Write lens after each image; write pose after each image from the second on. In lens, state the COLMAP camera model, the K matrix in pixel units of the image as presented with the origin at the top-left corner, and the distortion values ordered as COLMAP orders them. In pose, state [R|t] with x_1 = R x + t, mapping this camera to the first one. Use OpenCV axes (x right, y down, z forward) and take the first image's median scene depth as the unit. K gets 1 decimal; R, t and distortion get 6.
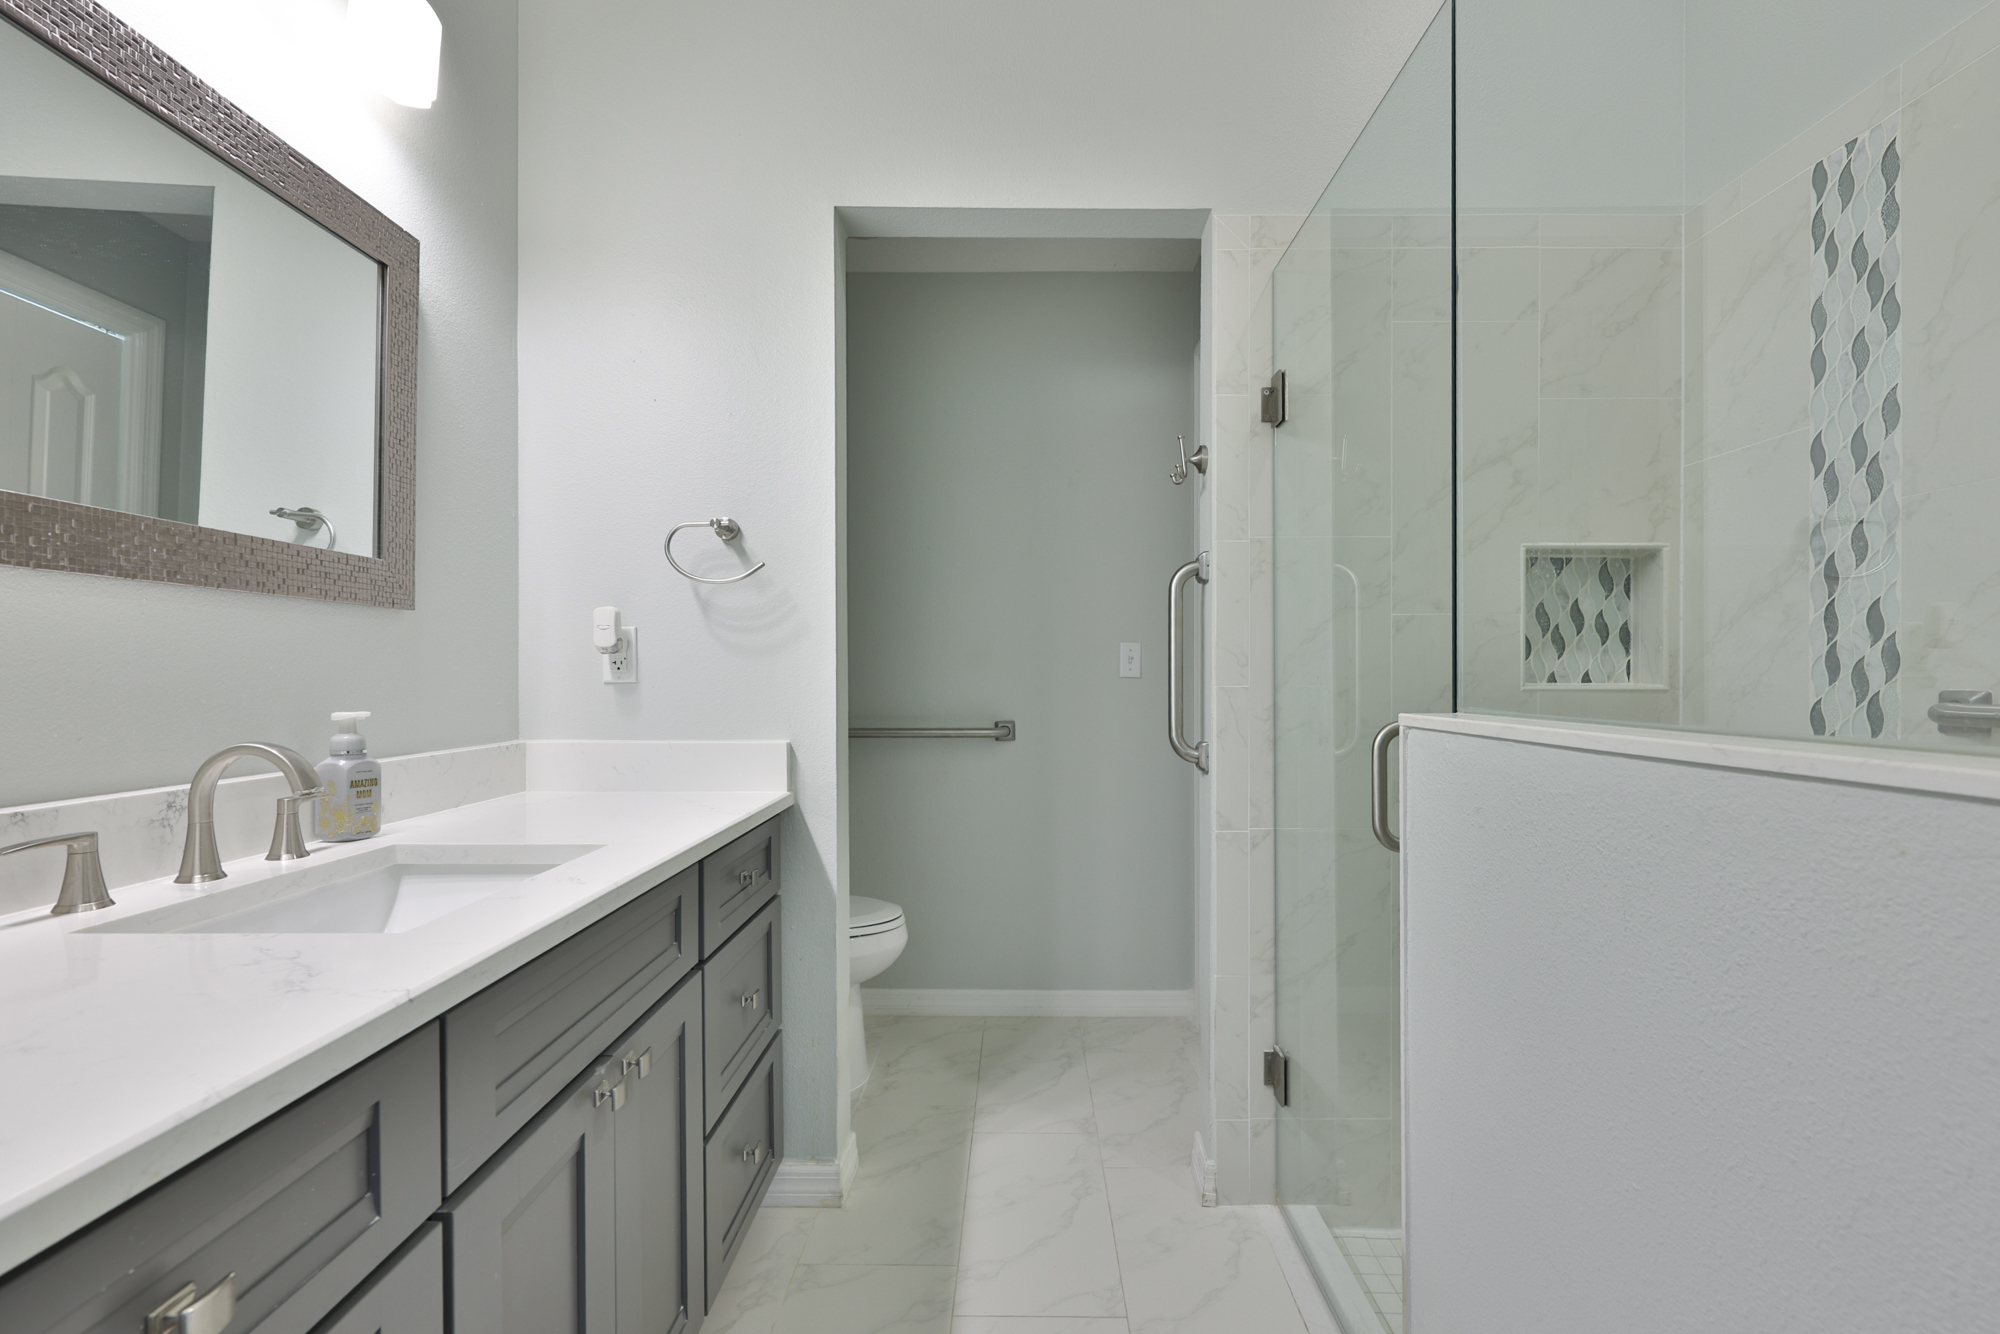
lens RADIAL K [[864.2, 0, 1001.5], [0, 864.2, 669.9], [0, 0, 1]] dist [0.000097, -0.000151]
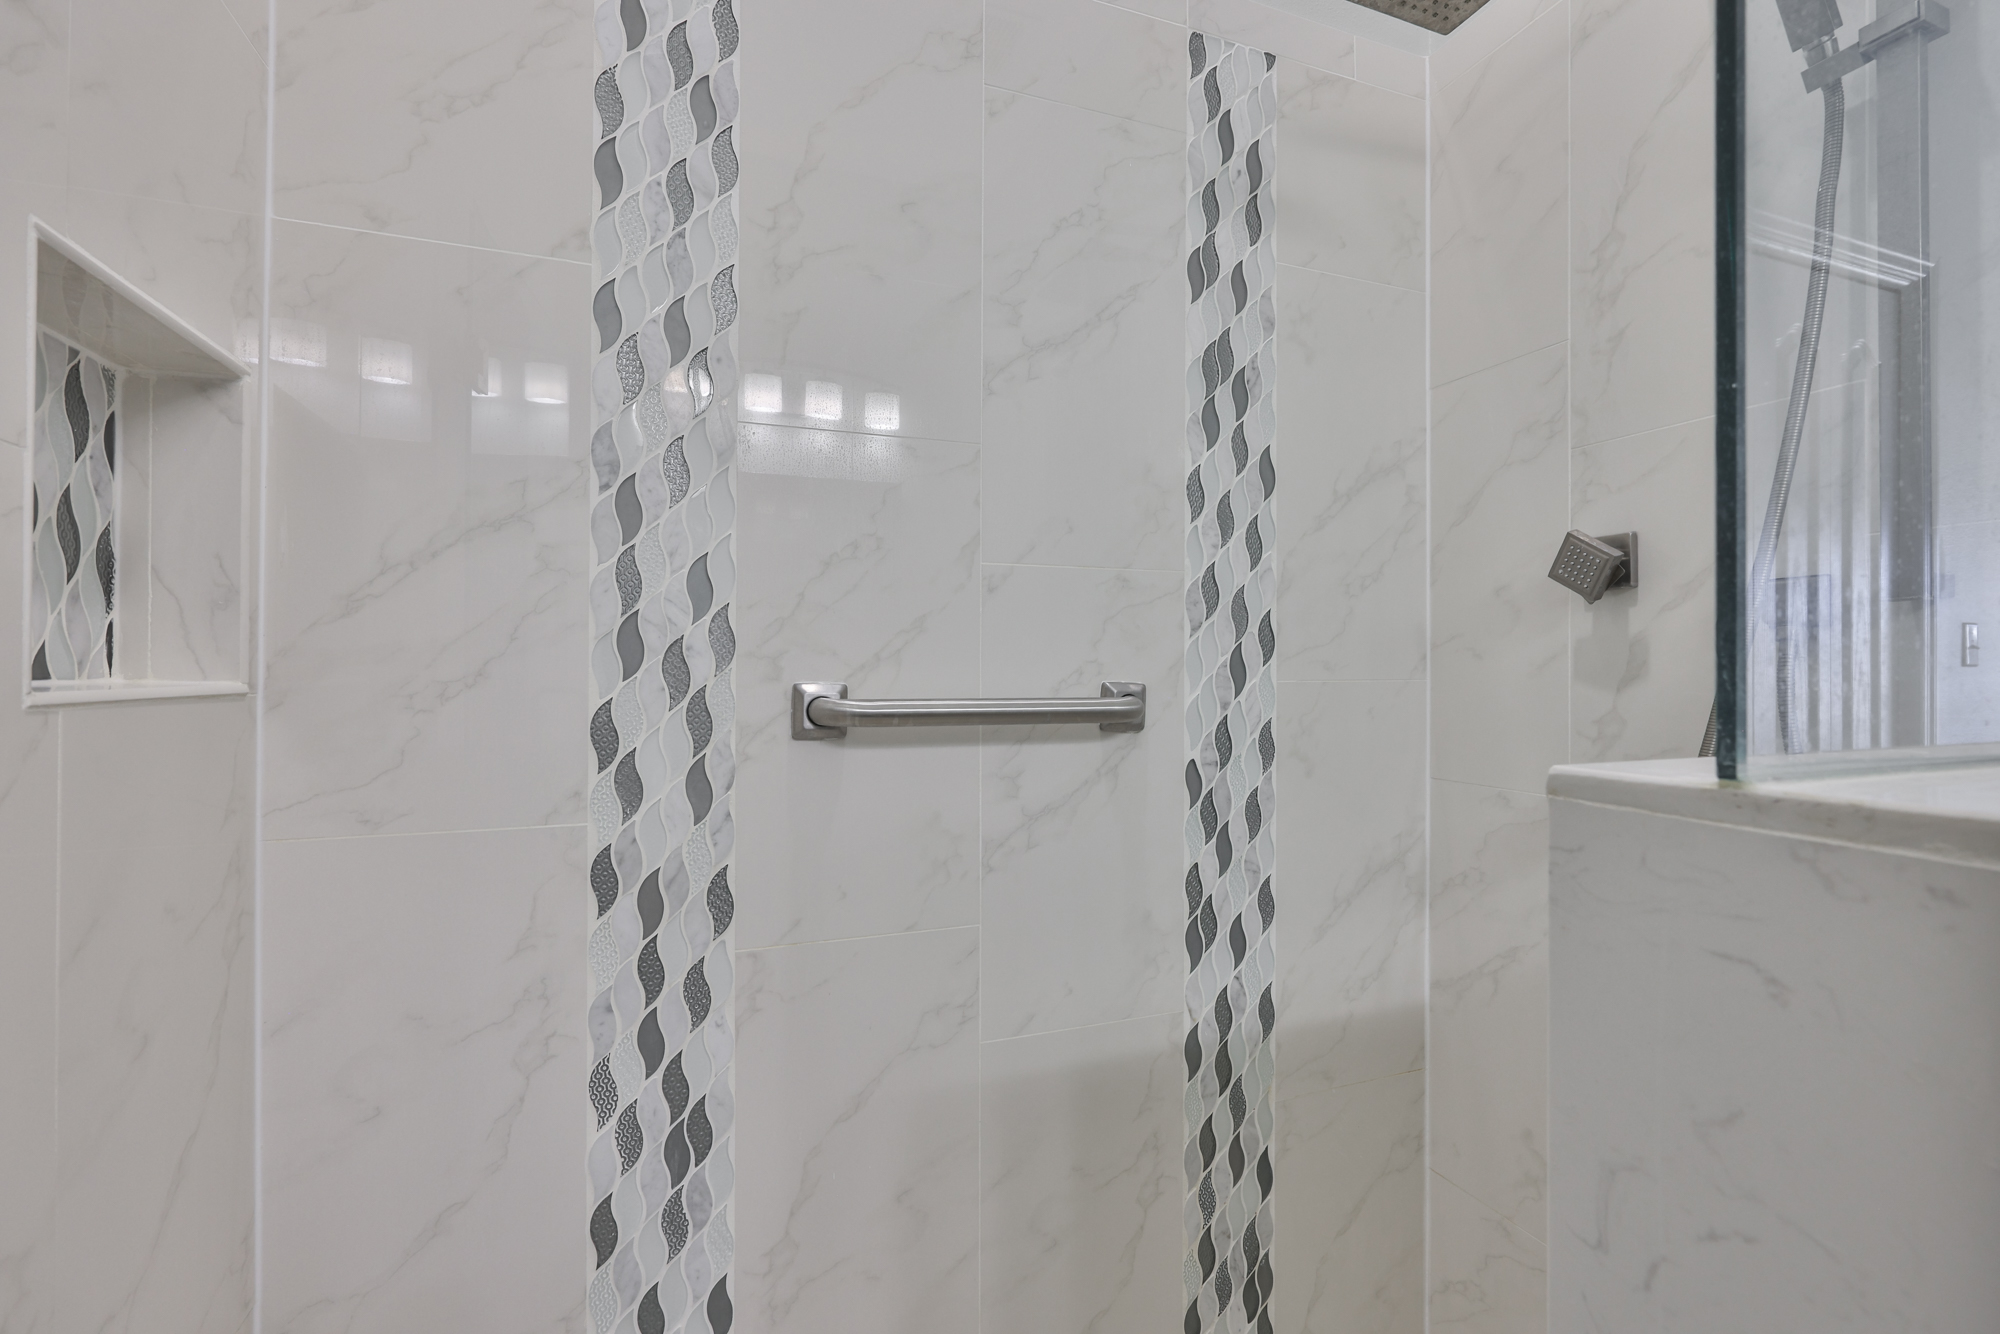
lens RADIAL K [[864.2, 0, 1000.7], [0, 864.2, 667.1], [0, 0, 1]] dist [0.000097, -0.000151]
pose [[-0.363857, 0.002092, 0.931453, 0.254977], [-0.008025, 0.999953, -0.005381, 0.010523], [-0.931420, -0.009433, -0.363823, 0.976993]]
